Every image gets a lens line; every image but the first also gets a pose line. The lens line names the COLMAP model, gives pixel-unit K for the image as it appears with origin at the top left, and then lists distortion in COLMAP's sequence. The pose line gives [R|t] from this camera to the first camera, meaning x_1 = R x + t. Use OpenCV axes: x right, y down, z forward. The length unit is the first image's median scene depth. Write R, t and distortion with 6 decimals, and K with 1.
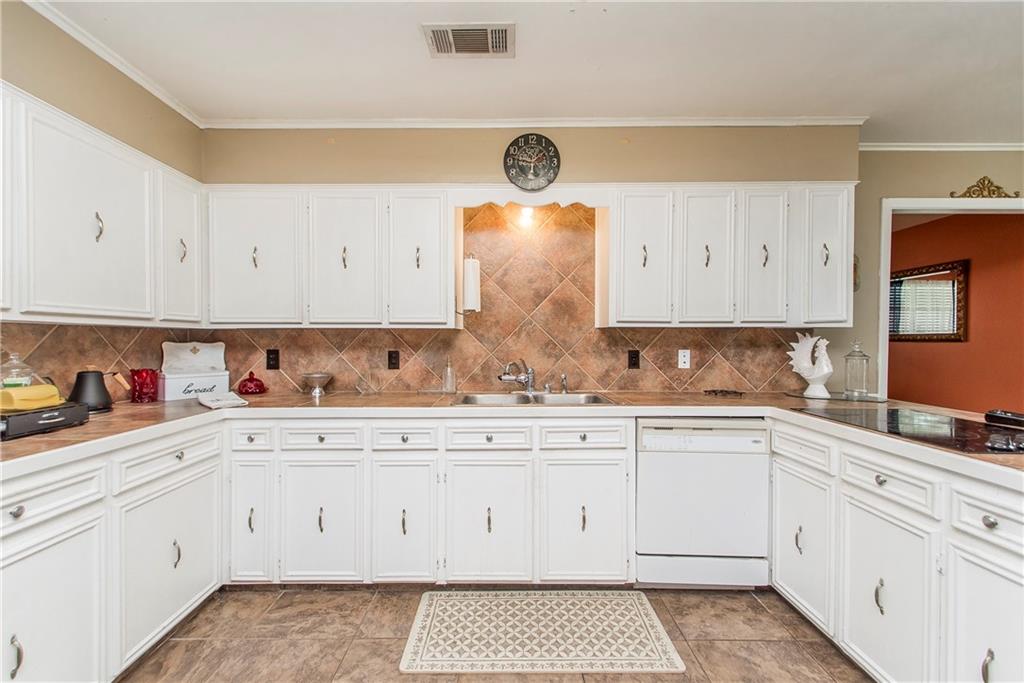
lens RADIAL K [[445.7, 0, 508.9], [0, 445.7, 343.5], [0, 0, 1]] dist [0.015799, -0.002767]
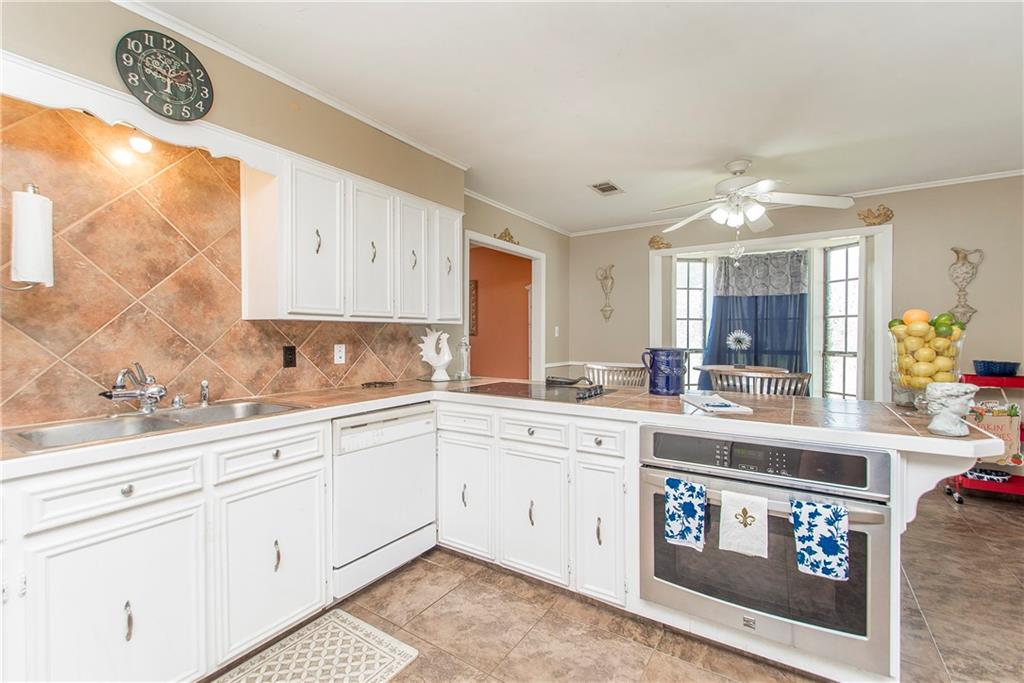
lens RADIAL K [[445.7, 0, 510.0], [0, 445.7, 339.0], [0, 0, 1]] dist [0.015799, -0.002767]
pose [[0.554141, -0.011857, 0.832338, -0.235249], [0.015138, 0.999877, 0.004165, 0.004141], [-0.832285, 0.010292, 0.554252, 0.171772]]
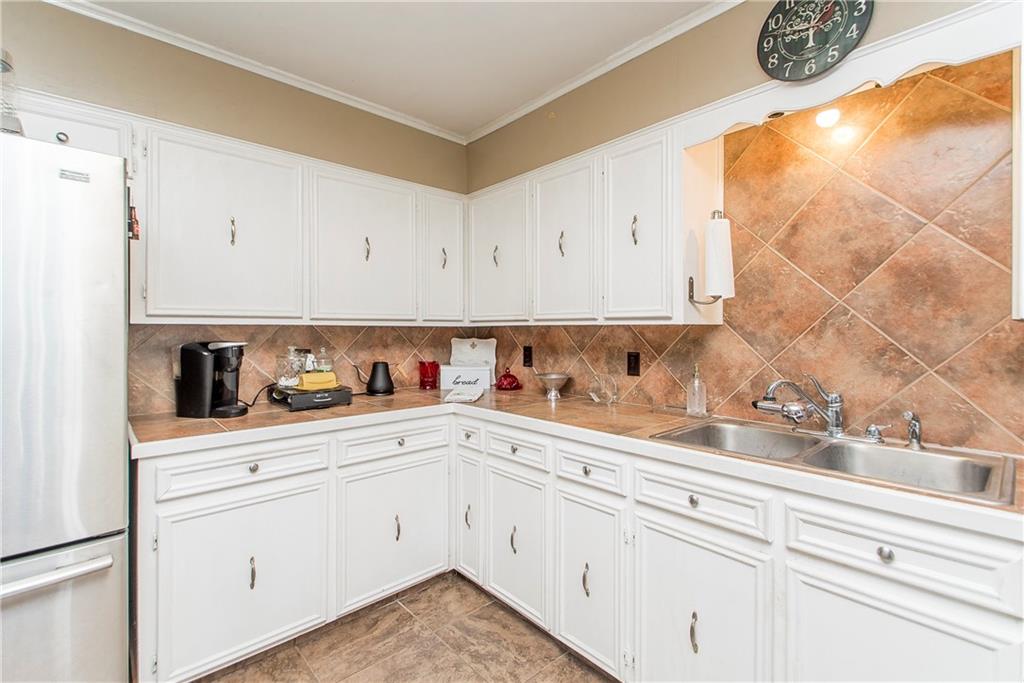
lens RADIAL K [[445.7, 0, 518.1], [0, 445.7, 331.0], [0, 0, 1]] dist [0.015799, -0.002767]
pose [[0.668821, 0.001782, -0.743422, 0.220008], [-0.007388, 0.999964, -0.004249, -0.018761], [0.743387, 0.008334, 0.668810, 0.342397]]
